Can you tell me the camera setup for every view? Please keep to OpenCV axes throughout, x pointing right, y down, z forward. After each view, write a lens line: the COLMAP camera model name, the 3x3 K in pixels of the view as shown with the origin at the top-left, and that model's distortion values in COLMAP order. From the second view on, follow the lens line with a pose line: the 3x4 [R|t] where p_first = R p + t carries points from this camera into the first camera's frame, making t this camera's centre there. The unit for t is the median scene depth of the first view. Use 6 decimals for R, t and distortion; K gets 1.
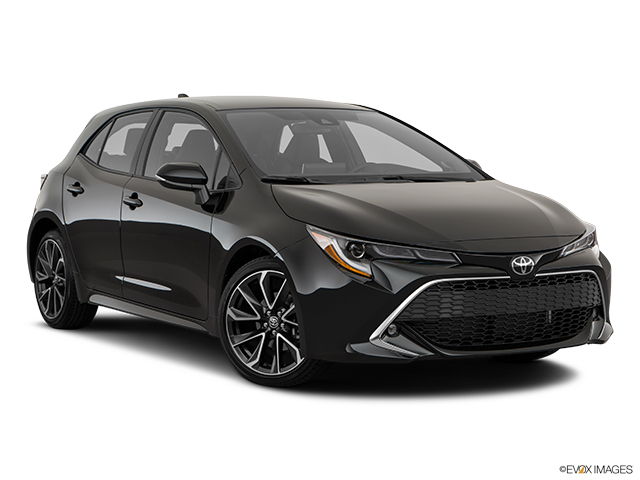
lens RADIAL K [[1235.3, 0, 320.0], [0, 1235.3, 240.0], [0, 0, 1]] dist [-0.030377, -0.008454]
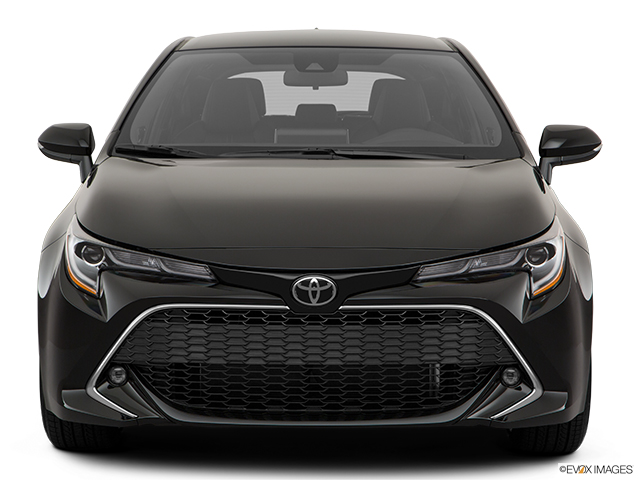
lens RADIAL K [[1581.4, 0, 320.0], [0, 1581.4, 240.0], [0, 0, 1]] dist [0.798585, 0.004073]
pose [[0.877874, 0.044592, -0.476812, 0.548859], [-0.039246, 0.999005, 0.021173, -0.023014], [0.477281, 0.000126, 0.878750, 0.270920]]
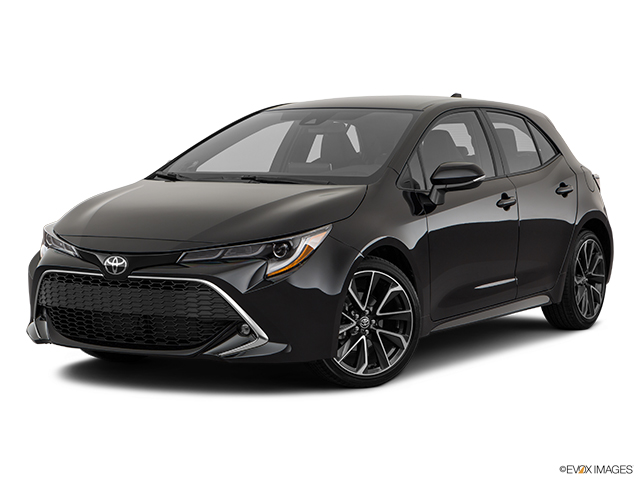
lens RADIAL K [[1247.8, 0, 320.0], [0, 1247.8, 240.0], [0, 0, 1]] dist [-0.006709, -0.132274]
pose [[0.503871, 0.061384, -0.861595, 1.099842], [-0.061102, 0.997506, 0.035333, -0.044956], [0.861615, 0.034842, 0.506365, 0.617008]]
